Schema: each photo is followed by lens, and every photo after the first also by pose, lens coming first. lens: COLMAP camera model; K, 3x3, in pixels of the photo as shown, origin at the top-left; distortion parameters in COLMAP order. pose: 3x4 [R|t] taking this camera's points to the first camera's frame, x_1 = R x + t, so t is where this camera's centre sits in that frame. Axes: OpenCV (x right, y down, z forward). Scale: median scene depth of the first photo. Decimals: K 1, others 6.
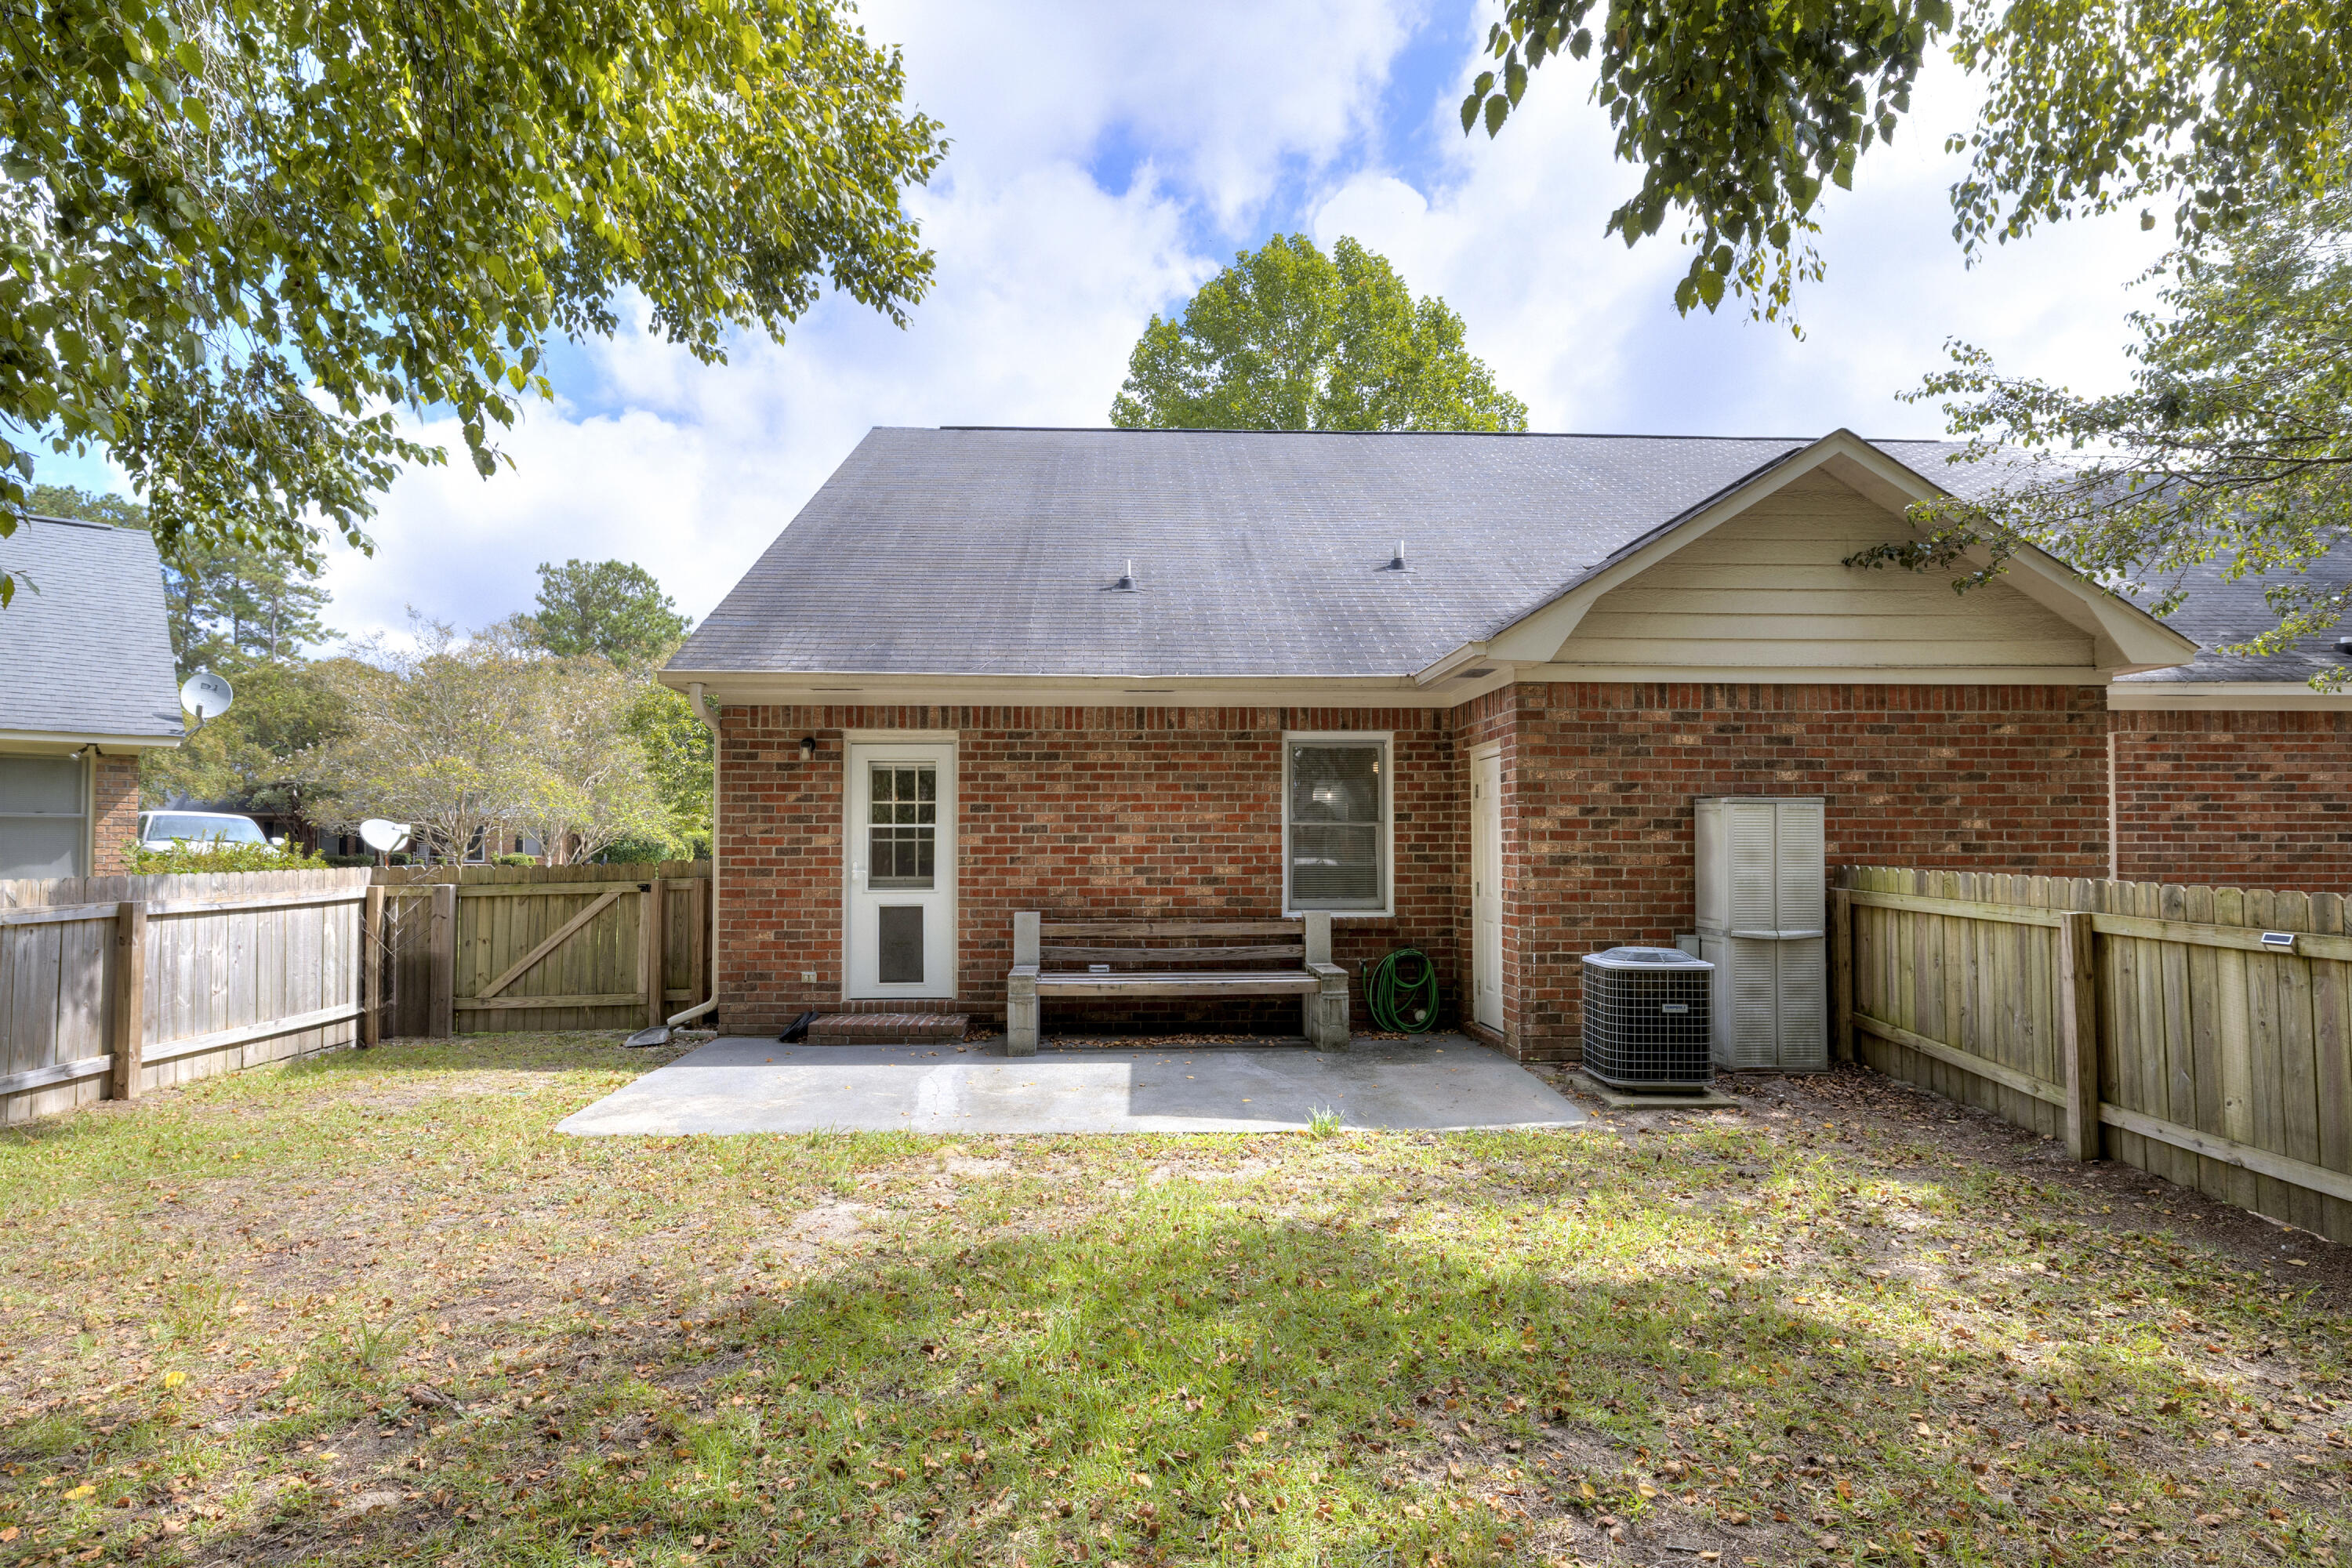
lens RADIAL K [[1285.7, 0, 1176.0], [0, 1285.7, 784.0], [0, 0, 1]] dist [-0.005033, -0.000160]
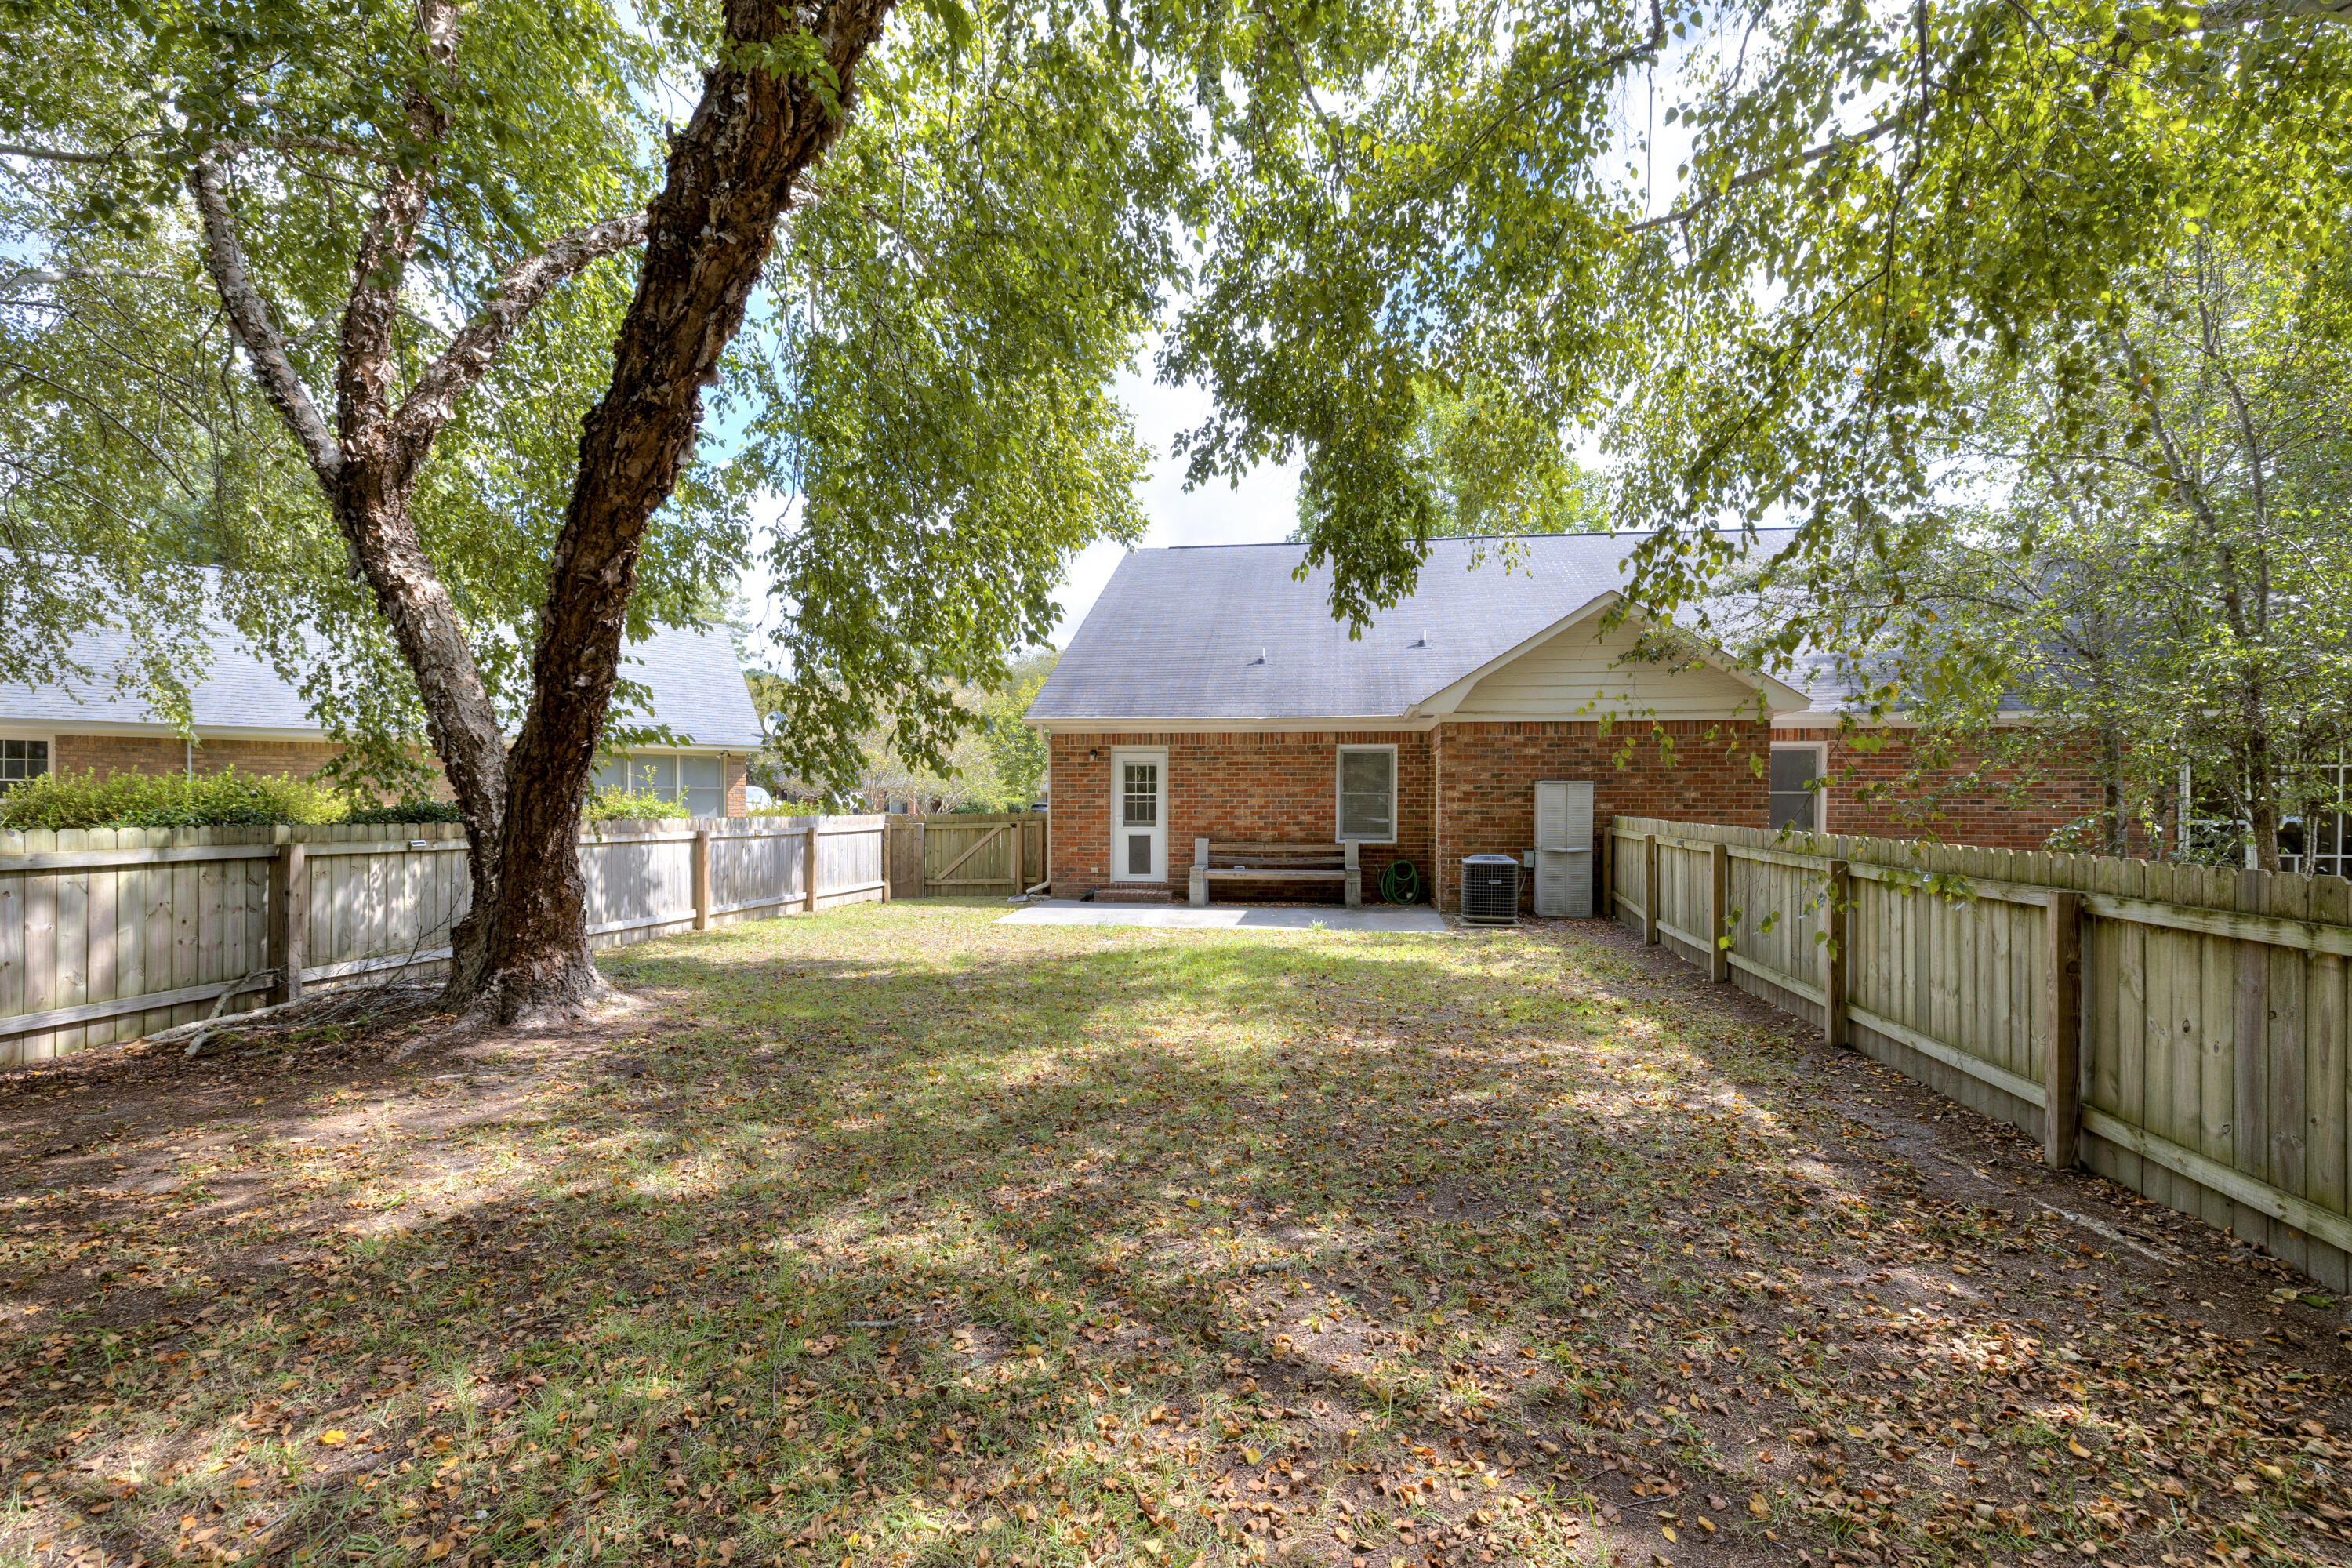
lens RADIAL K [[1028.5, 0, 1174.8], [0, 1028.5, 778.6], [0, 0, 1]] dist [-0.000975, 0.000665]
pose [[0.981203, -0.000998, -0.192974, 0.145950], [0.004217, 0.999859, 0.016268, -0.017293], [0.192930, -0.016776, 0.981069, -0.544305]]
